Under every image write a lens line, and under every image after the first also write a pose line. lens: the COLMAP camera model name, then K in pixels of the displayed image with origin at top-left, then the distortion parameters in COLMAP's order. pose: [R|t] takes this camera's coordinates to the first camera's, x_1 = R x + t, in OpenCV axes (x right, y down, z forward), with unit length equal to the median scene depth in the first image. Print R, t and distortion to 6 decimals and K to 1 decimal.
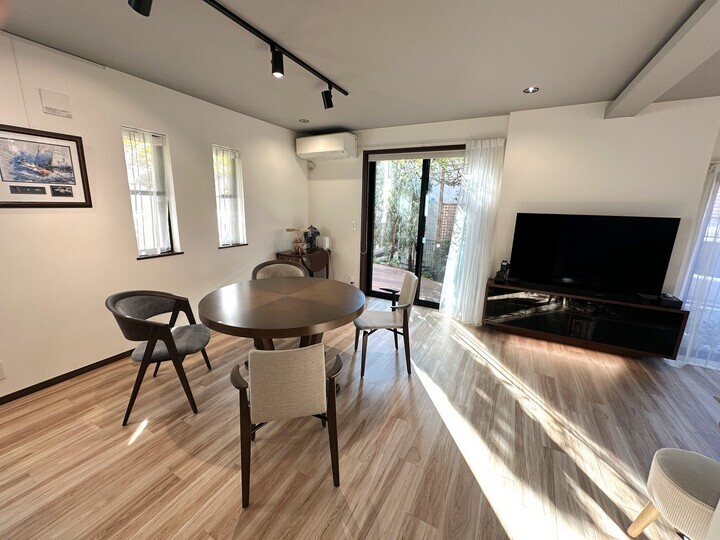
lens RADIAL K [[287.2, 0, 360.0], [0, 287.2, 270.0], [0, 0, 1]] dist [0.000001, 0.000429]
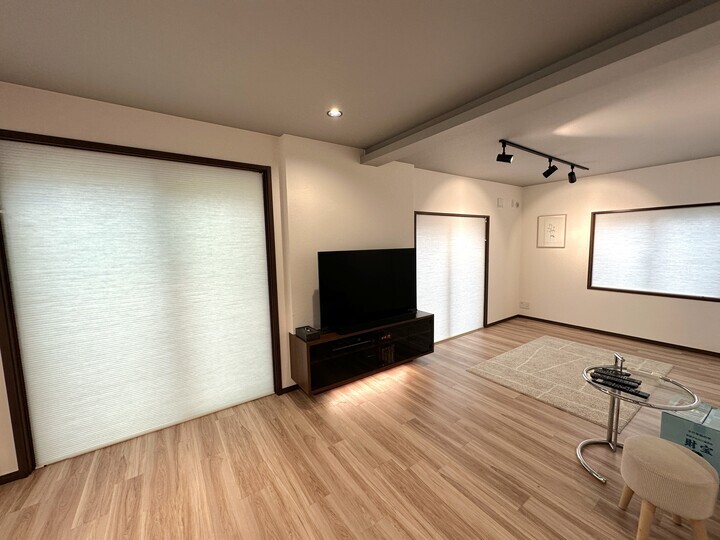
lens RADIAL K [[292.3, 0, 360.0], [0, 292.3, 270.0], [0, 0, 1]] dist [-0.001050, 0.000003]
pose [[0.454470, -0.124467, 0.882023, -0.166425], [0.225771, 0.973952, 0.021109, -0.136407], [-0.861676, 0.189542, 0.470732, 0.490998]]
